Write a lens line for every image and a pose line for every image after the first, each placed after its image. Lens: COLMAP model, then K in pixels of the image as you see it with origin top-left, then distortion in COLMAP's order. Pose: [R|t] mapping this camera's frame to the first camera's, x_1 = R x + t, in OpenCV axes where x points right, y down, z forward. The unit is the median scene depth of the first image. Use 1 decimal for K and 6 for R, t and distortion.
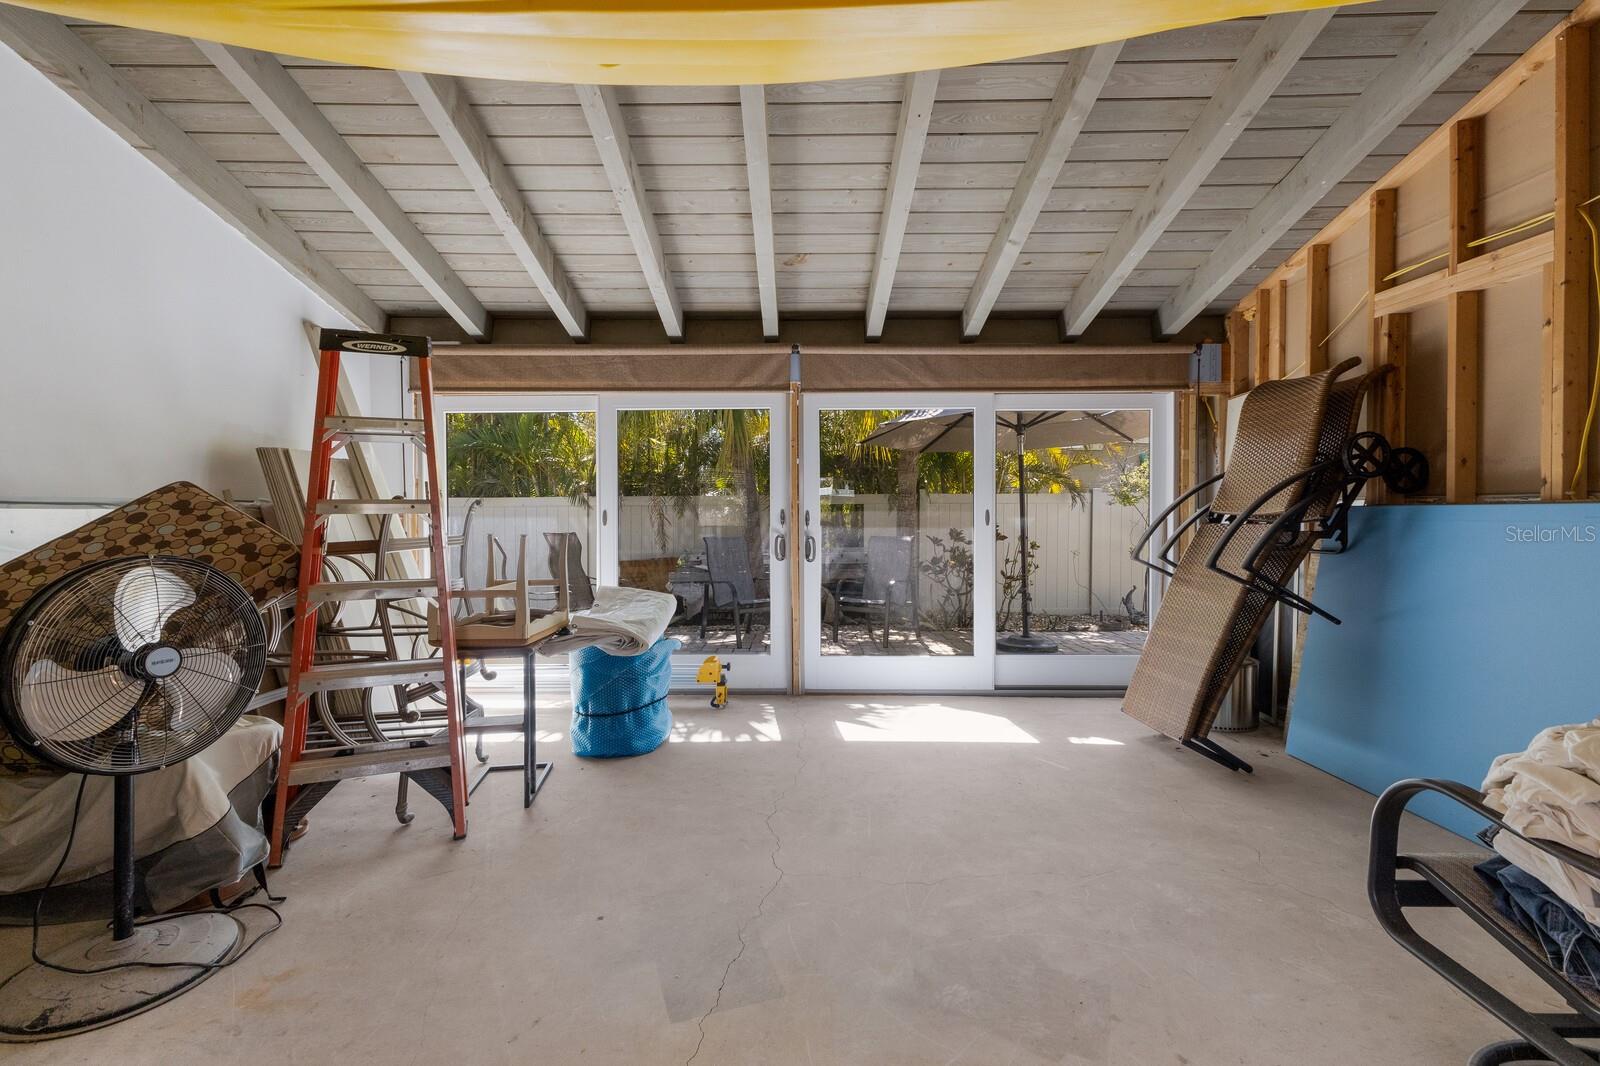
lens RADIAL K [[691.8, 0, 787.9], [0, 691.8, 516.2], [0, 0, 1]] dist [0.018952, -0.002145]
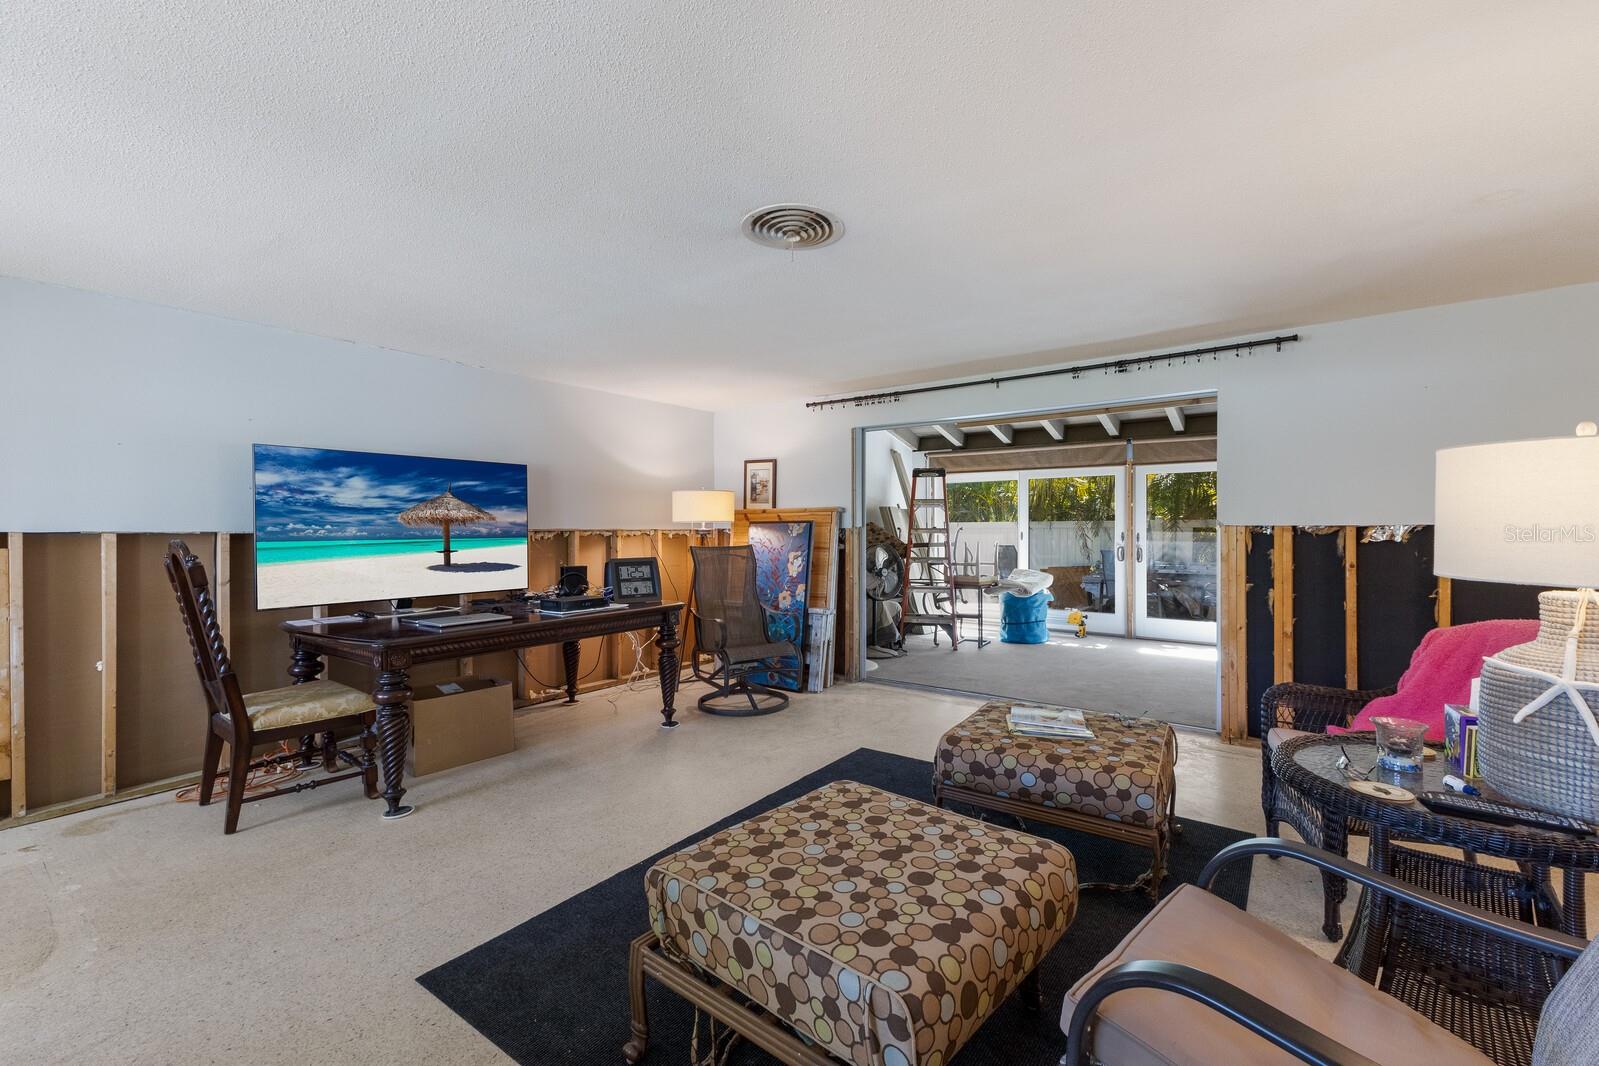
lens RADIAL K [[691.4, 0, 803.8], [0, 691.4, 532.3], [0, 0, 1]] dist [0.018952, -0.002145]
pose [[0.810061, 0.006037, -0.586315, 0.387872], [-0.009498, 0.999951, -0.002828, 0.003590], [0.586269, 0.007860, 0.810079, -0.944399]]
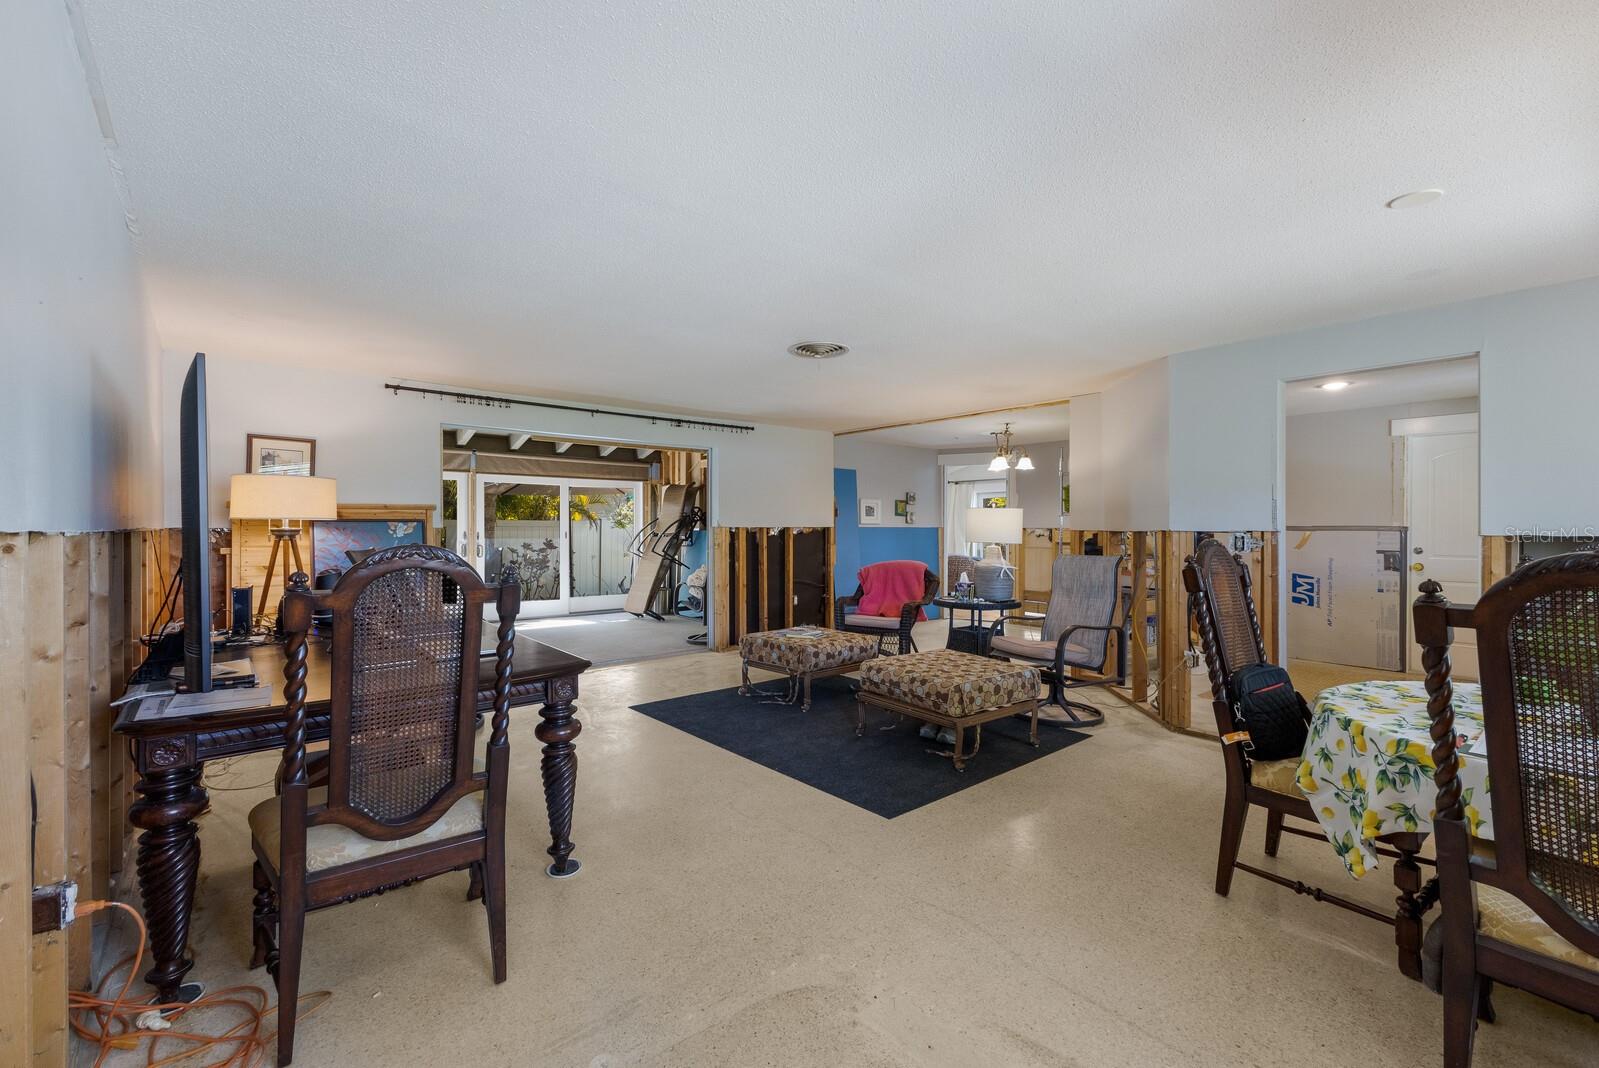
lens RADIAL K [[691.4, 0, 804.1], [0, 691.4, 533.1], [0, 0, 1]] dist [0.018952, -0.002145]
pose [[0.750554, -0.000366, 0.660809, -0.624333], [0.003757, 0.999986, -0.003714, 0.007816], [-0.660799, 0.005270, 0.750545, -1.196481]]
